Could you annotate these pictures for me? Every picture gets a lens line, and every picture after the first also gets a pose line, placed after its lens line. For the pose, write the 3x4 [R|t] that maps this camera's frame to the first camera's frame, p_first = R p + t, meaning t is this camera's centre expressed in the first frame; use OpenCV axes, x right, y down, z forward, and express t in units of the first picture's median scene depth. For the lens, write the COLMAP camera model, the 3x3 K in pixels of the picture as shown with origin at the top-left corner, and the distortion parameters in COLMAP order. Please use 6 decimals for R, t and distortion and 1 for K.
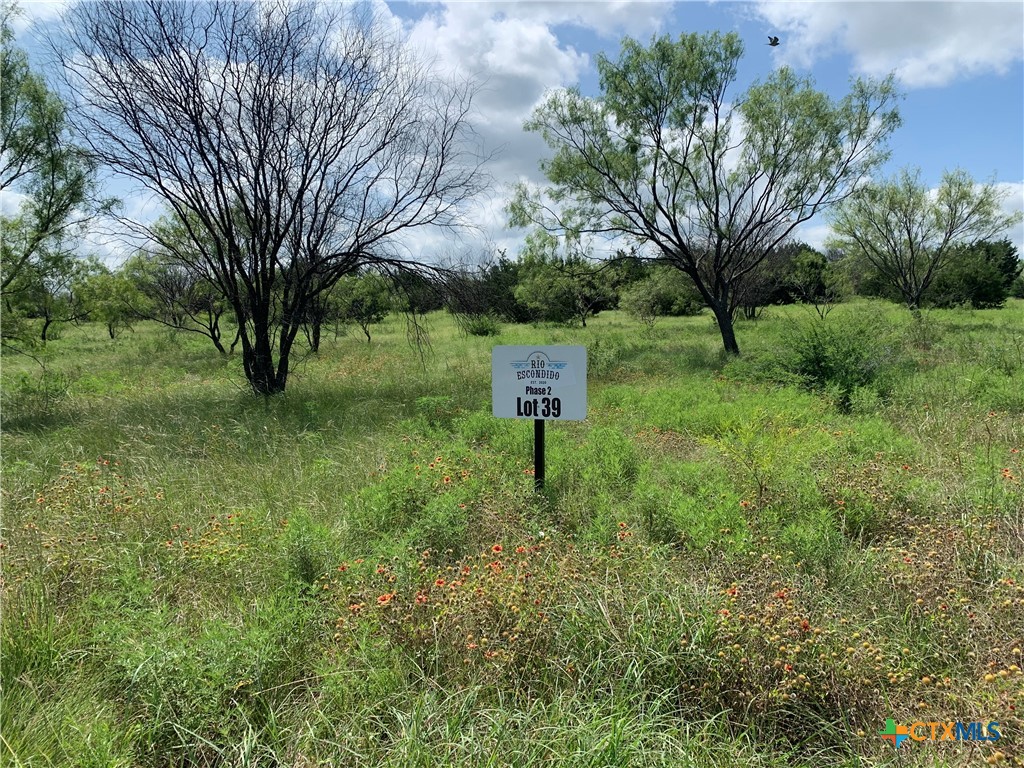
lens RADIAL K [[776.2, 0, 518.8], [0, 776.2, 380.9], [0, 0, 1]] dist [0.056907, -0.087229]
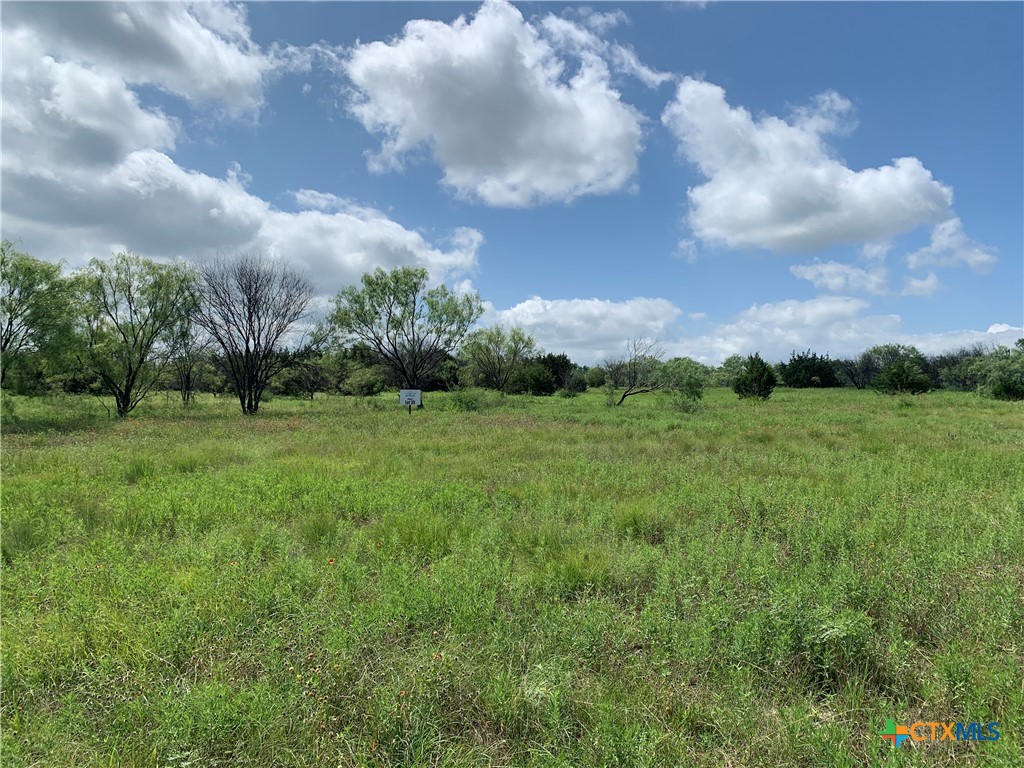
lens RADIAL K [[807.5, 0, 474.2], [0, 807.5, 366.6], [0, 0, 1]] dist [0.045138, -0.005025]
pose [[0.921771, 0.039594, 0.385708, -0.629470], [0.012908, 0.991088, -0.132585, 0.202668], [-0.387520, 0.127191, 0.913045, -1.531679]]
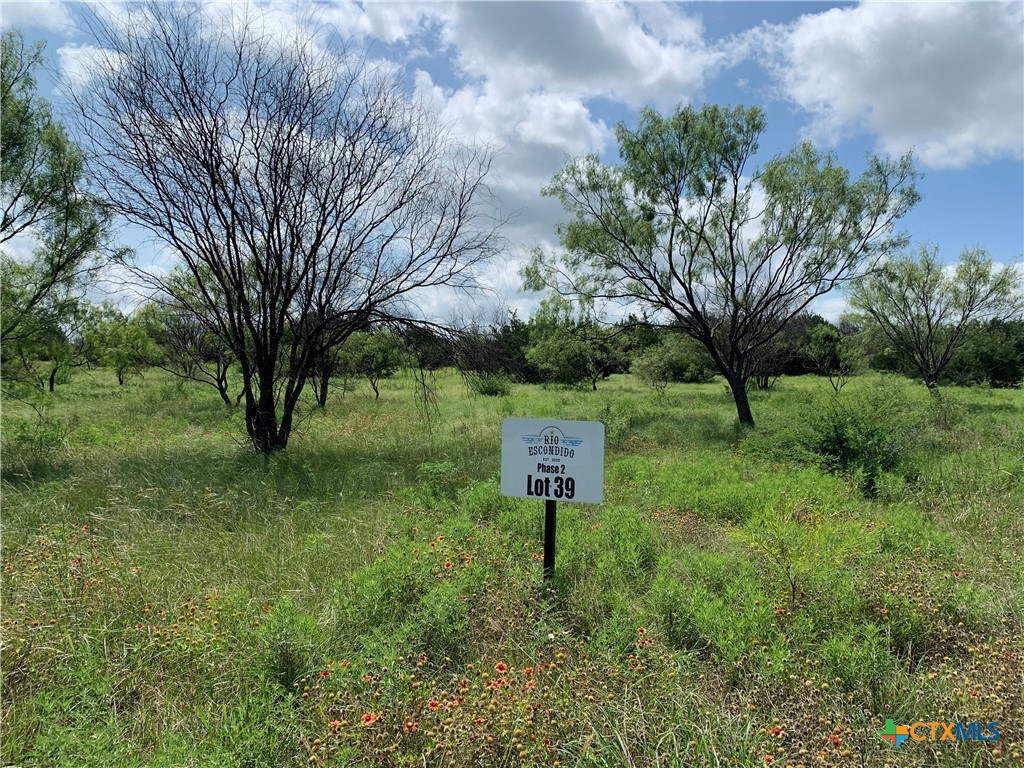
lens RADIAL K [[778.7, 0, 520.4], [0, 778.7, 379.5], [0, 0, 1]] dist [0.086564, -0.165330]
pose [[0.999270, 0.036786, -0.010291, -0.001998], [-0.037482, 0.996208, -0.078517, -0.006808], [0.007363, 0.078846, 0.996860, 0.021871]]
